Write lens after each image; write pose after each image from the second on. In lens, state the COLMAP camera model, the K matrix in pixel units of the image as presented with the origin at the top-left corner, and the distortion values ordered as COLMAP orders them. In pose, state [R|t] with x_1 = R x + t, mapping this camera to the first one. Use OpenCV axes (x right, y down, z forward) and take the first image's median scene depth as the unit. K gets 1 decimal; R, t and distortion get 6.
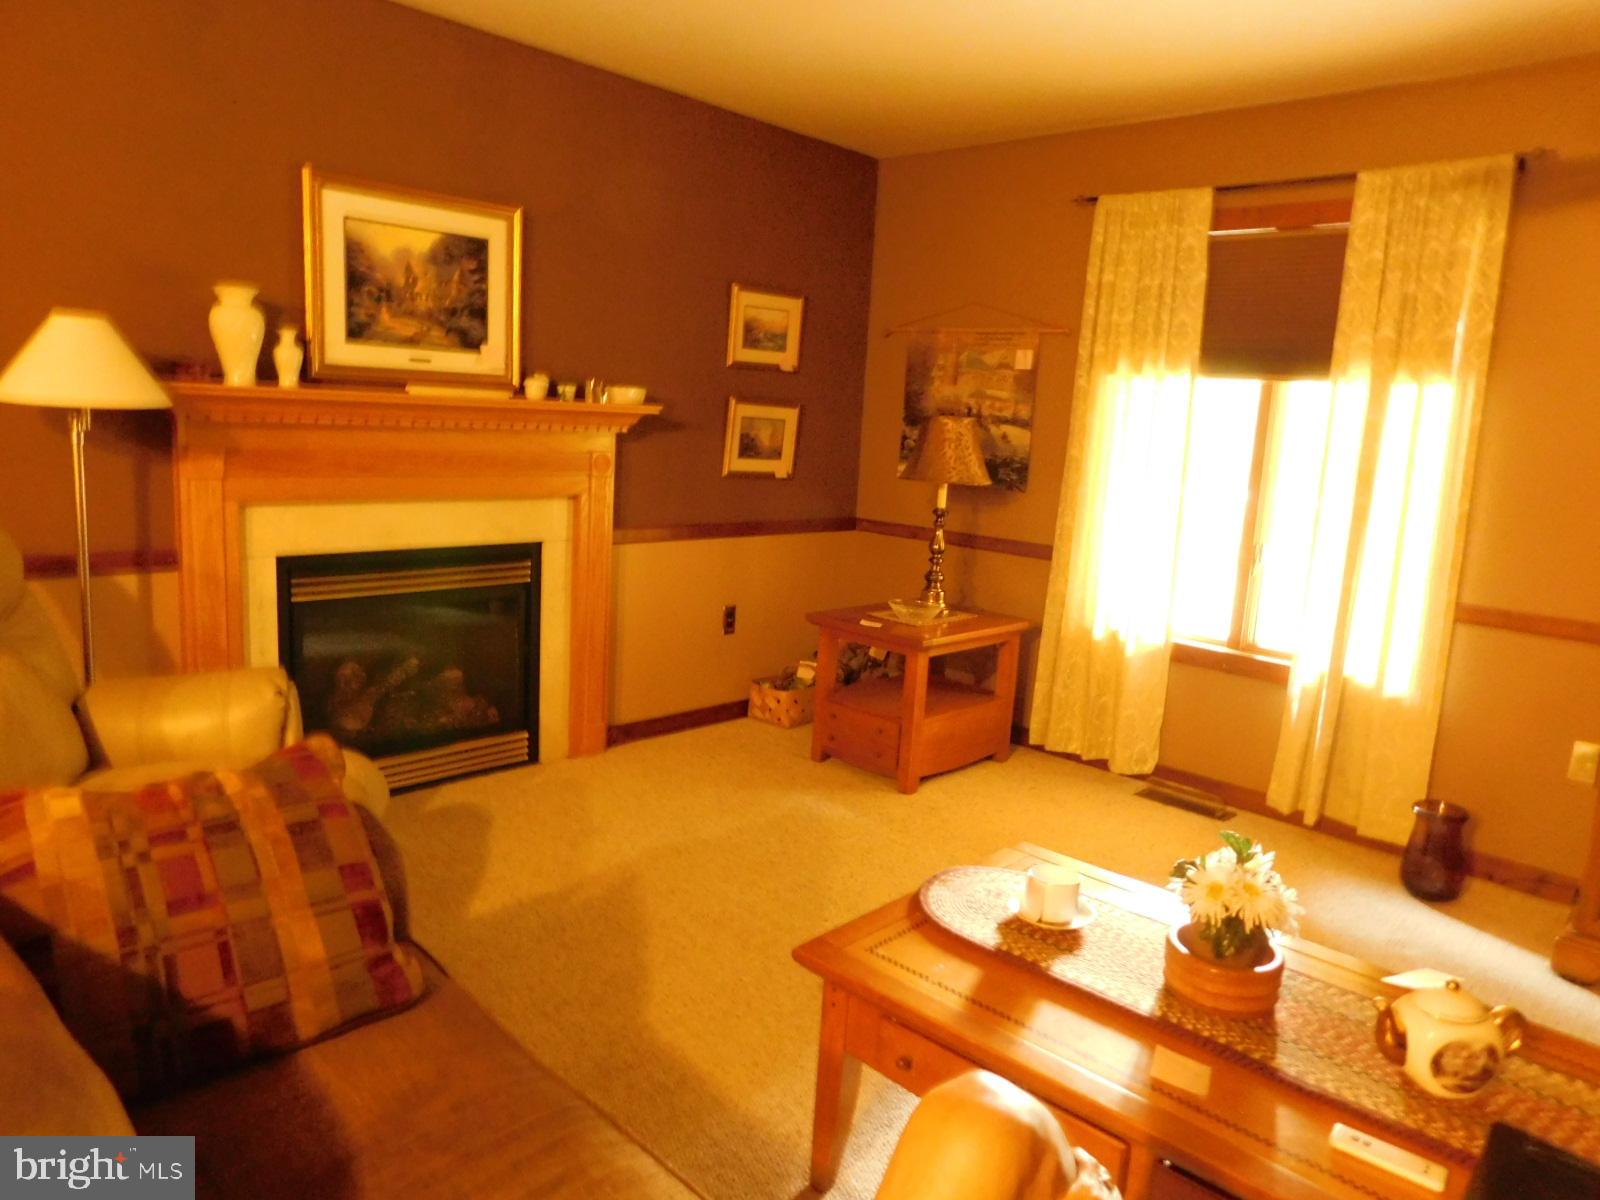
lens RADIAL K [[1065.1, 0, 800.3], [0, 1065.1, 594.1], [0, 0, 1]] dist [-0.073567, 0.066336]
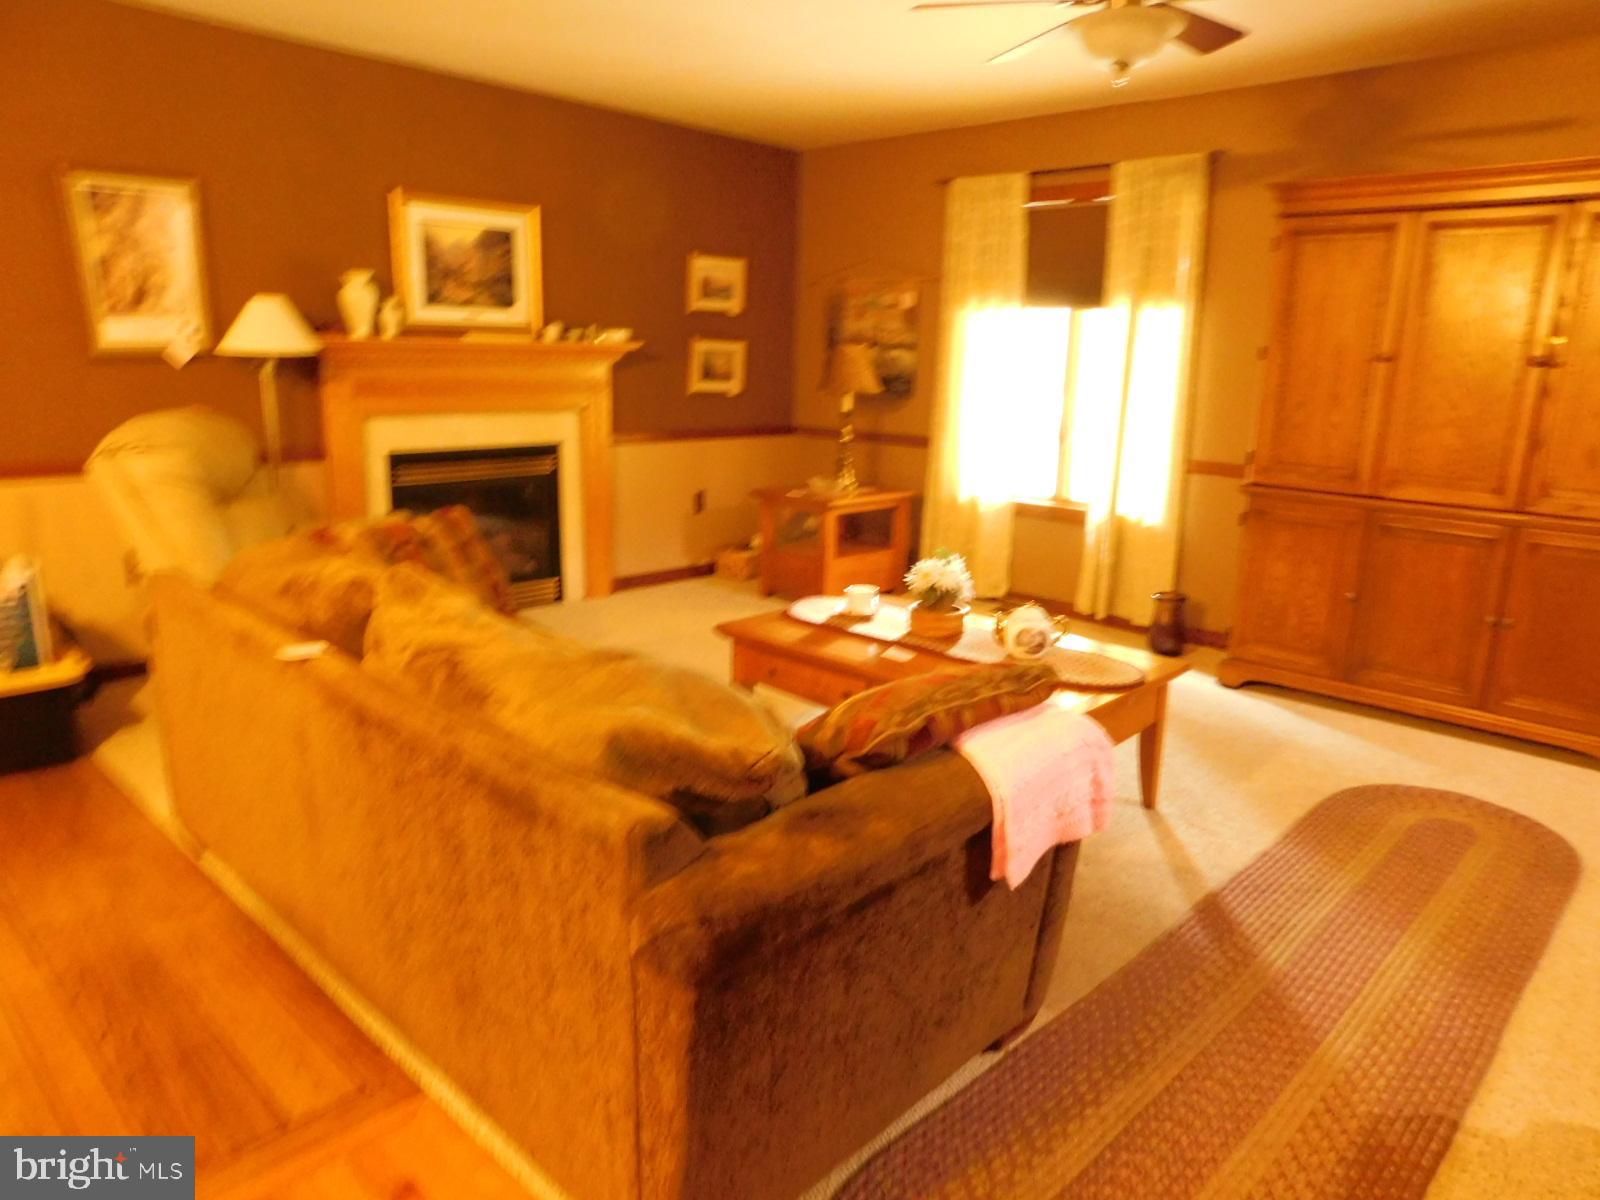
lens RADIAL K [[1065.1, 0, 800.3], [0, 1065.1, 594.1], [0, 0, 1]] dist [-0.073567, 0.066336]
pose [[0.999423, -0.033976, -0.000477, 0.069104], [0.033954, 0.998041, 0.052545, 0.087069], [-0.001310, -0.052531, 0.998618, -0.414612]]
